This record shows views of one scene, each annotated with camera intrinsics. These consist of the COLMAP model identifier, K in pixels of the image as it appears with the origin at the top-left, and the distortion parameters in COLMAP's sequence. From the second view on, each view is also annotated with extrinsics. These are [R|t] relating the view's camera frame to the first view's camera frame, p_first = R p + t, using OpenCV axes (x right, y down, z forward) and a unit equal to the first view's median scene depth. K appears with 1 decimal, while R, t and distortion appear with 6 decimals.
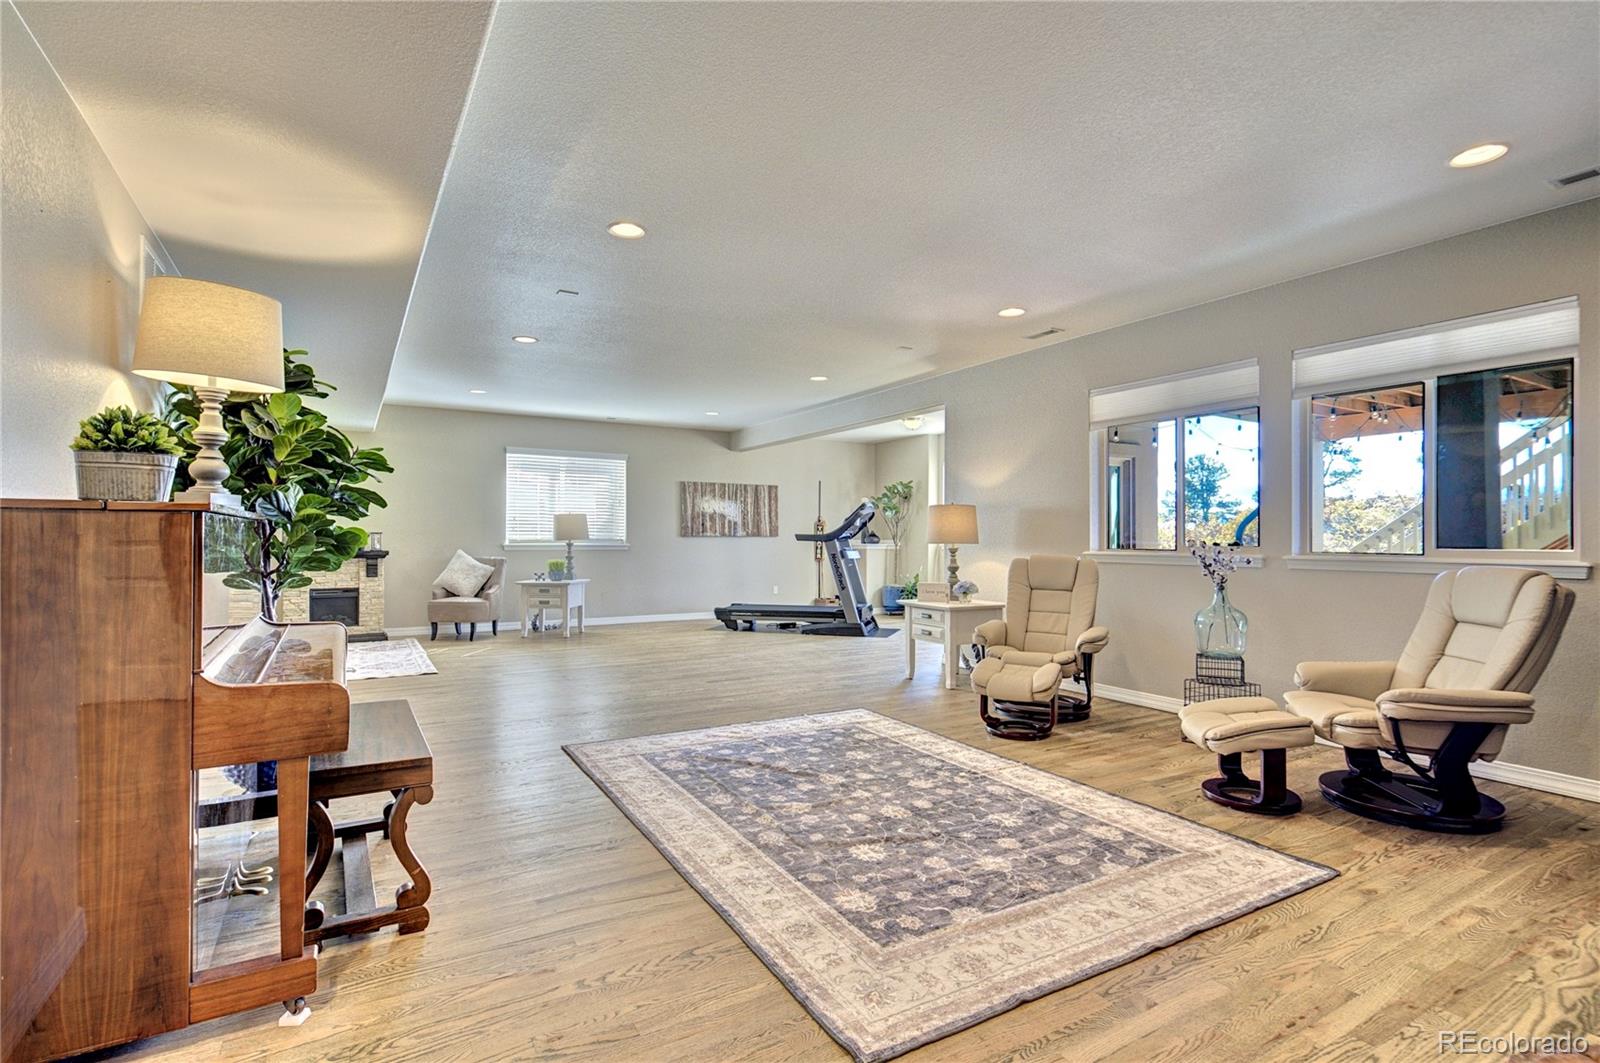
lens RADIAL K [[736.8, 0, 797.8], [0, 736.8, 524.5], [0, 0, 1]] dist [0.001501, -0.000178]
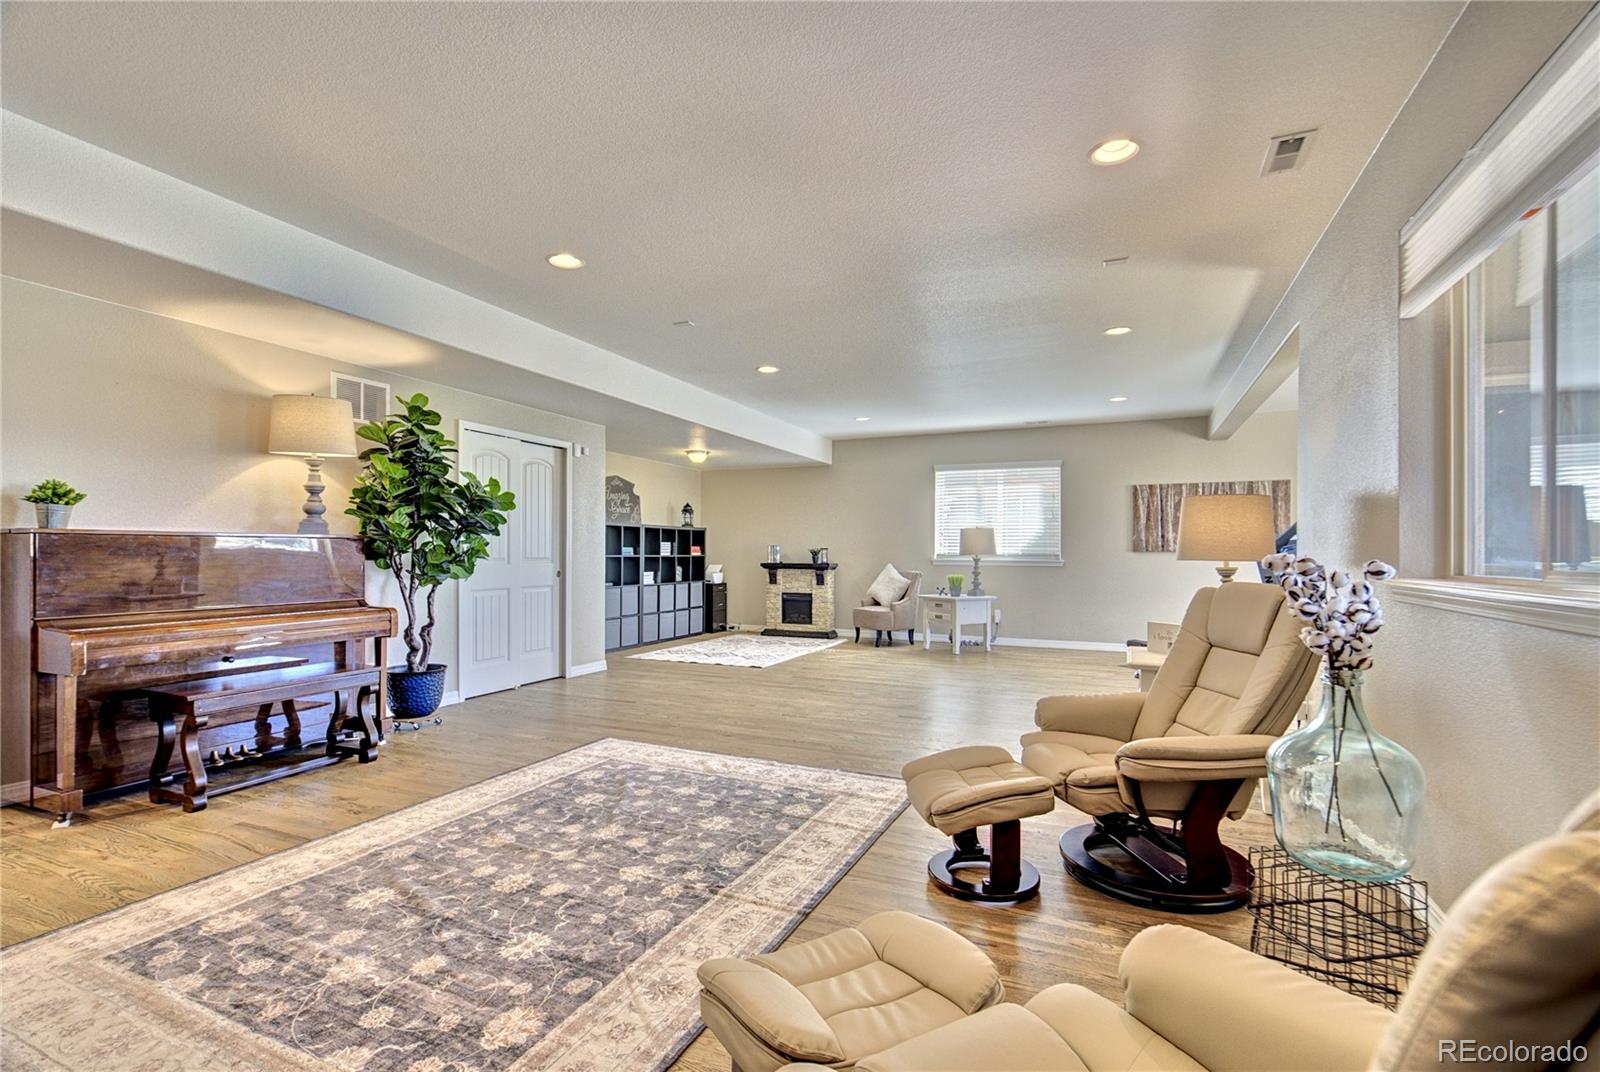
lens RADIAL K [[716.6, 0, 802.6], [0, 716.6, 549.2], [0, 0, 1]] dist [-0.000190, 0.000566]
pose [[0.600146, -0.003938, -0.799881, 0.822773], [0.012918, 0.999905, 0.004770, 0.016429], [0.799786, -0.013195, 0.600140, 0.667050]]
